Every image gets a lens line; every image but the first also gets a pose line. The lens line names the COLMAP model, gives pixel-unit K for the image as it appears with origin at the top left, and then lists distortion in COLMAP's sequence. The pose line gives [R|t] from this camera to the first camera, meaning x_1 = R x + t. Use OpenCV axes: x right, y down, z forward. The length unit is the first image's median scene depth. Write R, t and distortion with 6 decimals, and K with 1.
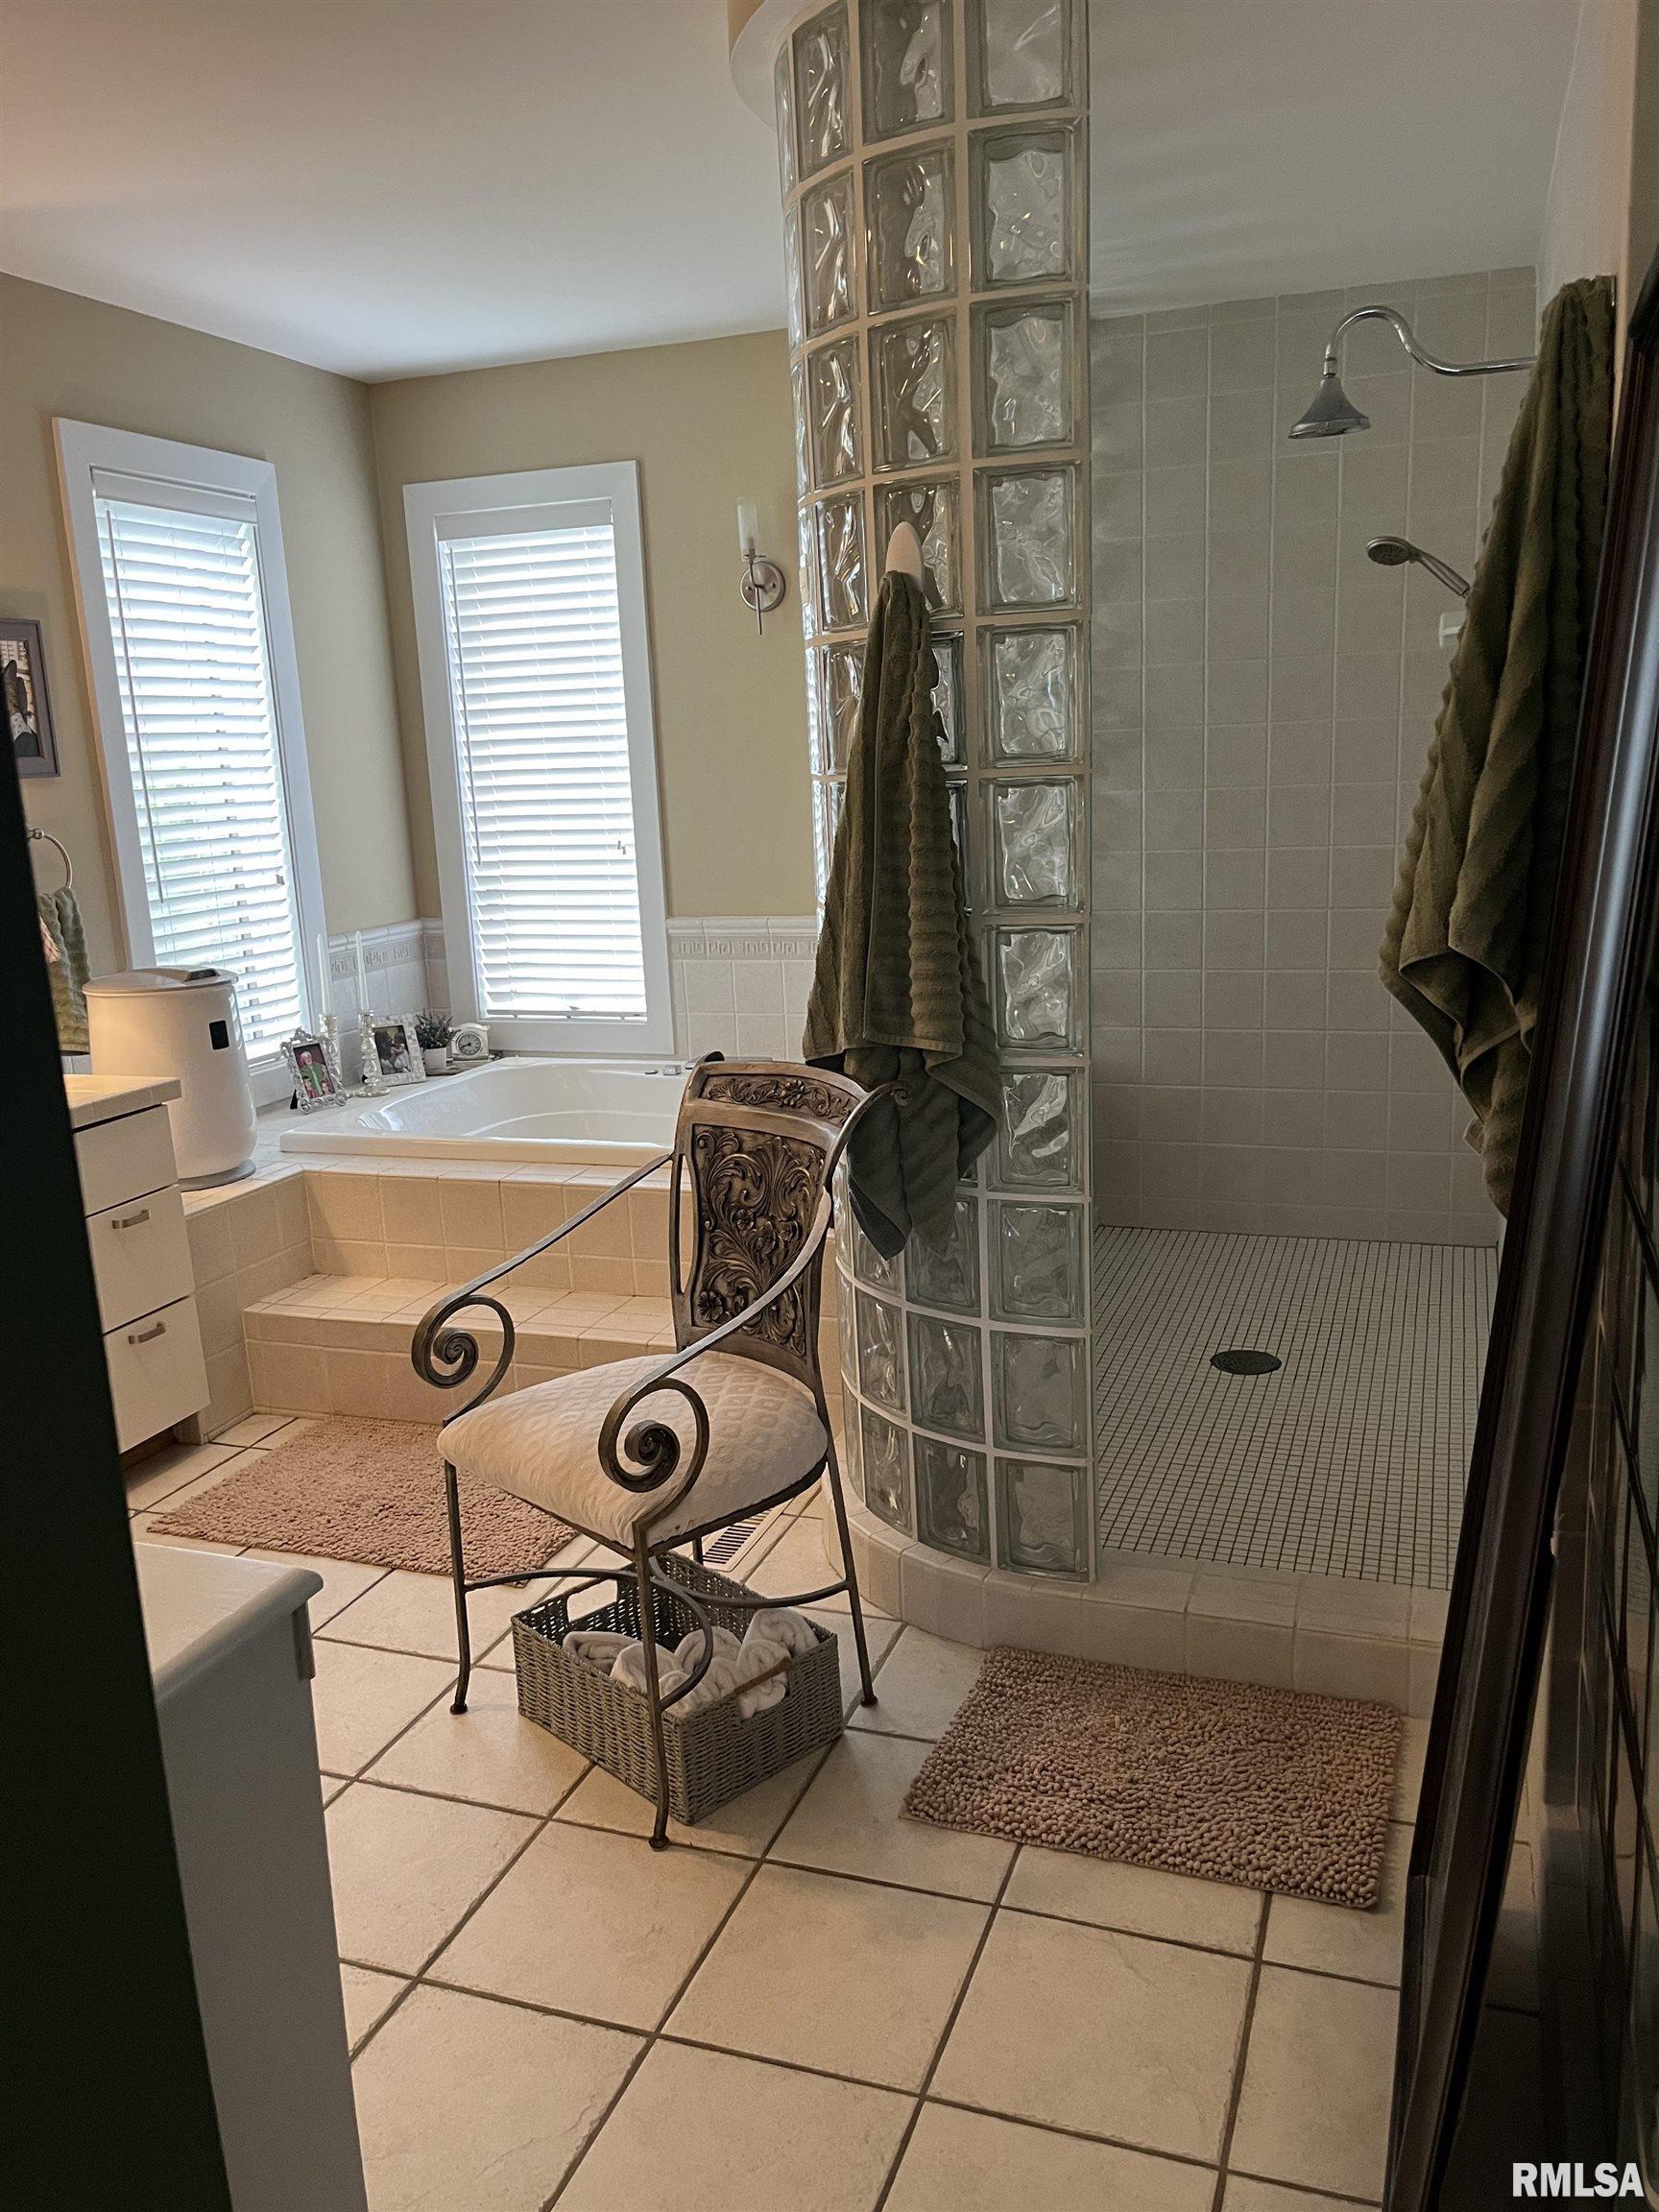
lens RADIAL K [[1687.0, 0, 834.3], [0, 1687.0, 1119.8], [0, 0, 1]] dist [0.061219, -0.052788]
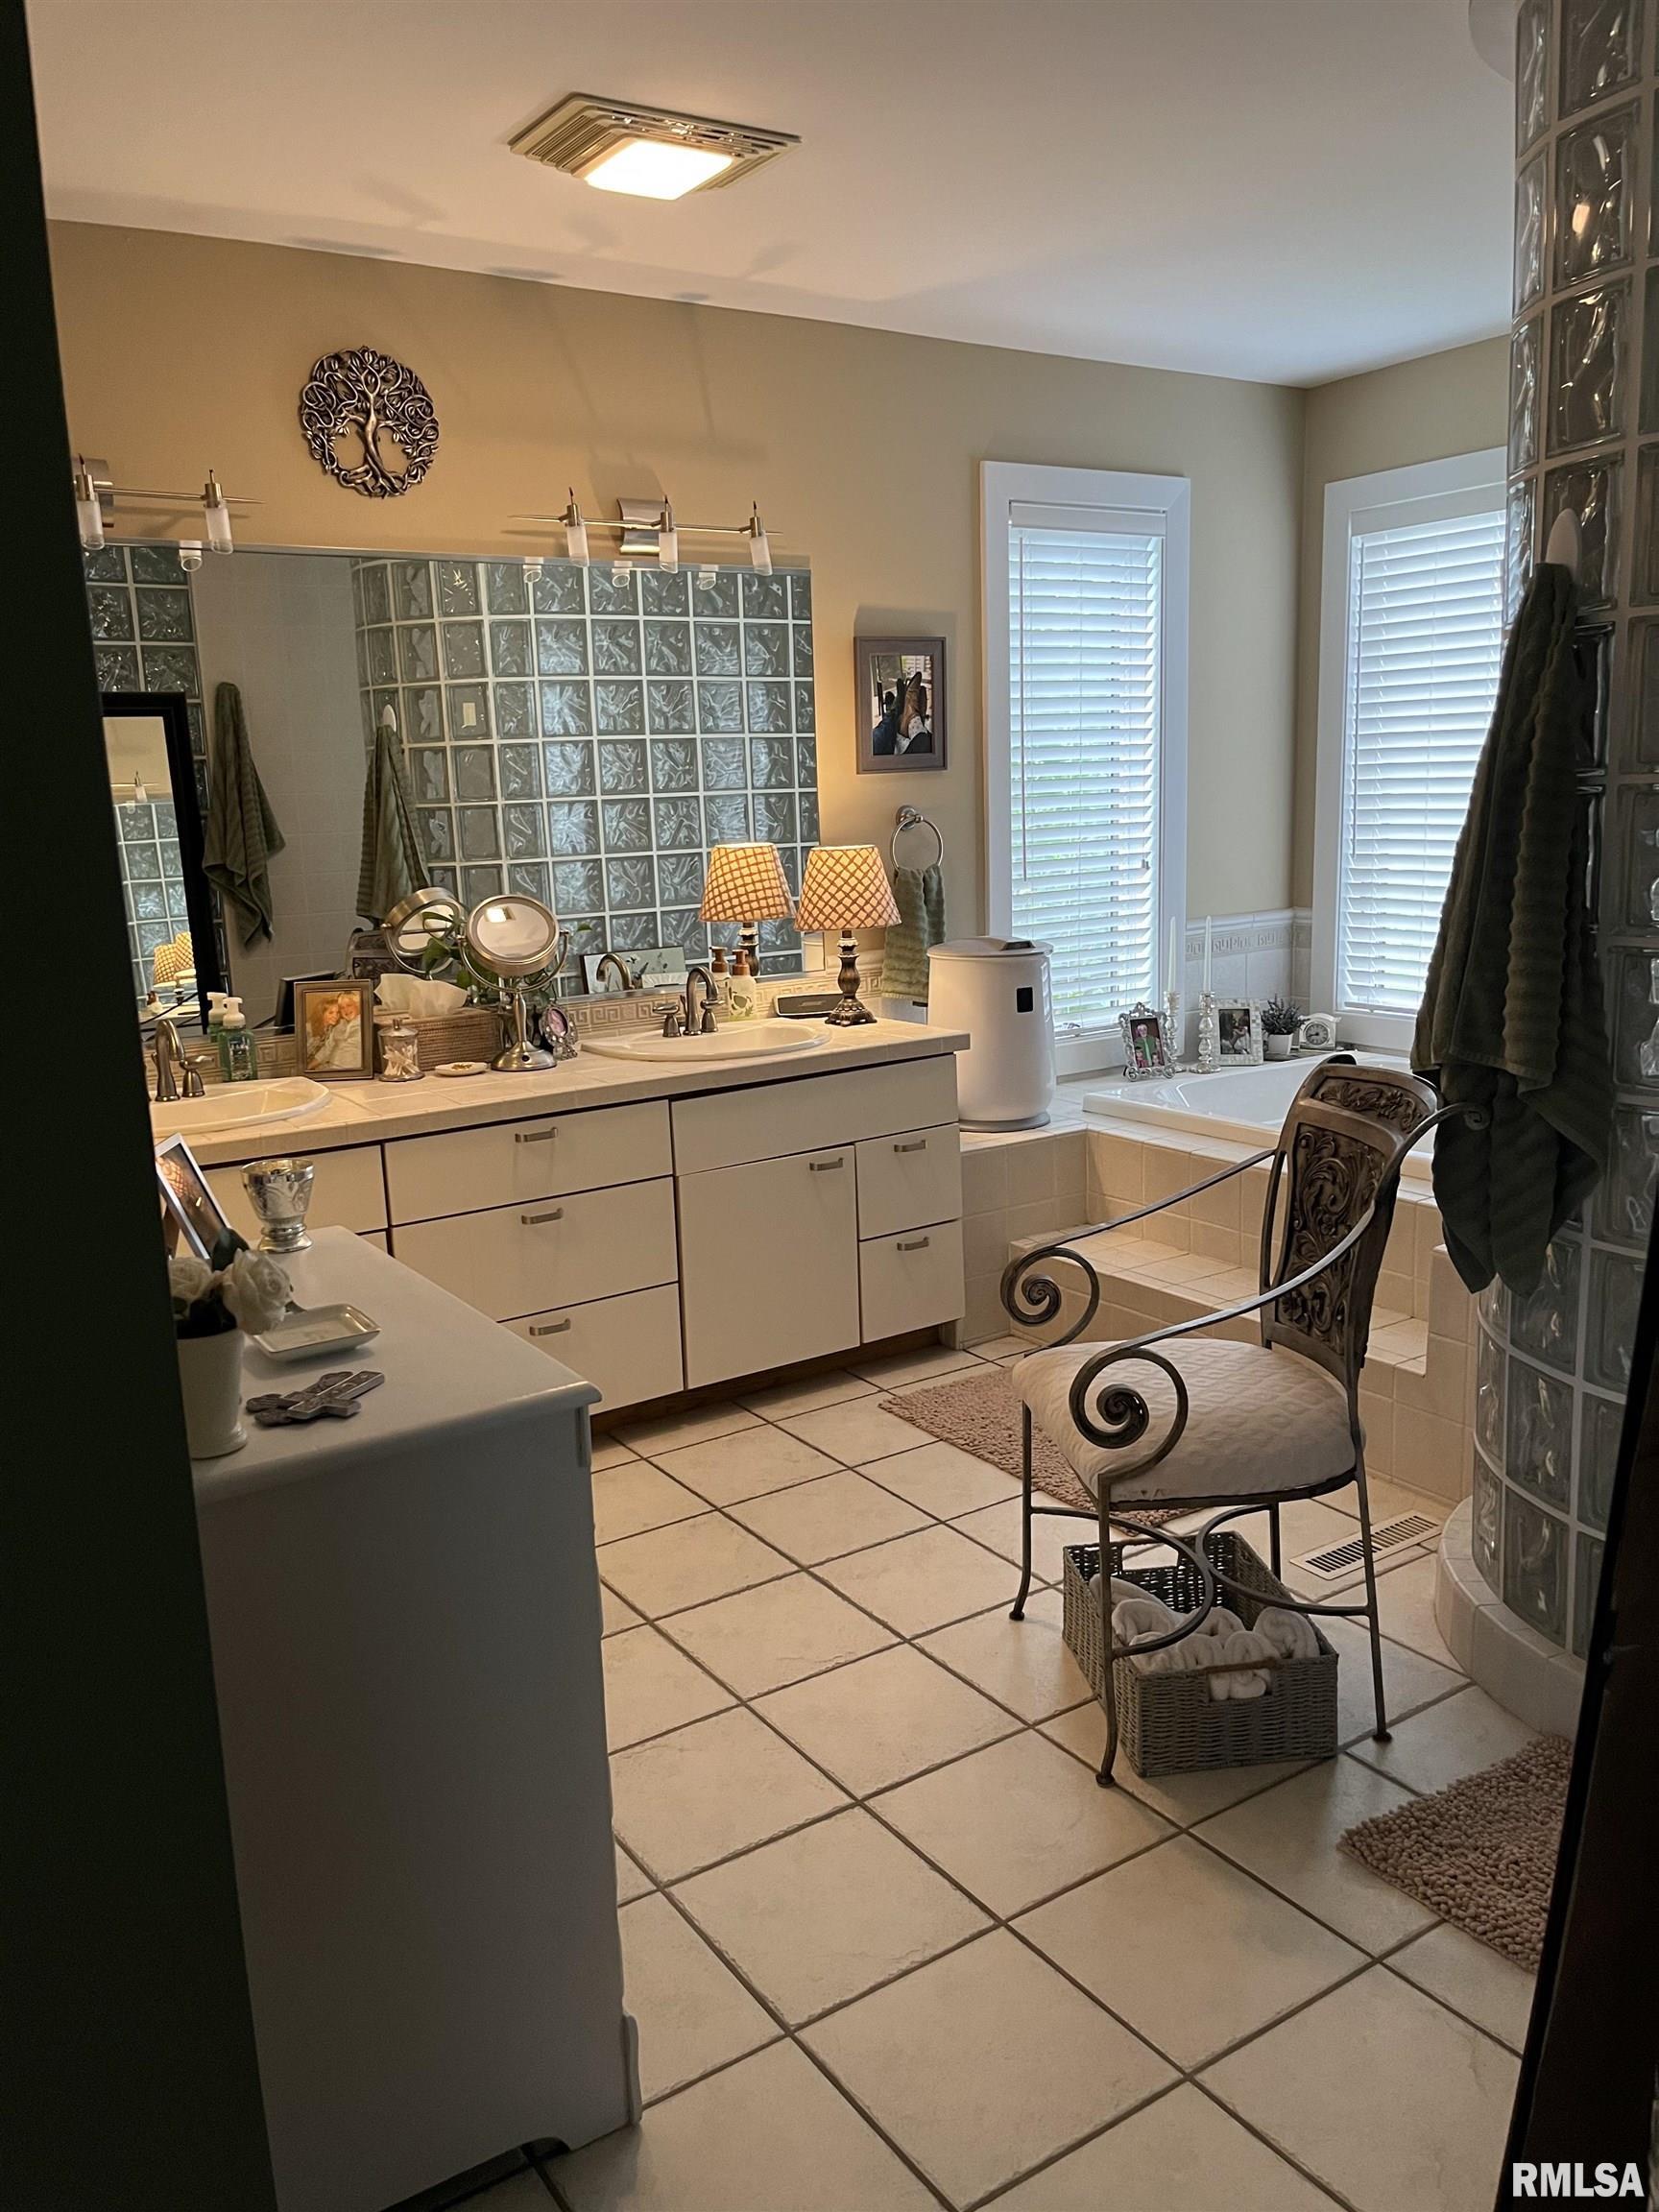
lens RADIAL K [[1687.0, 0, 831.2], [0, 1687.0, 1114.7], [0, 0, 1]] dist [0.061219, -0.052788]
pose [[0.807133, 0.131330, -0.575576, 0.267488], [-0.128070, 0.990677, 0.046452, -0.013212], [0.576311, 0.036221, 0.816428, 0.013688]]
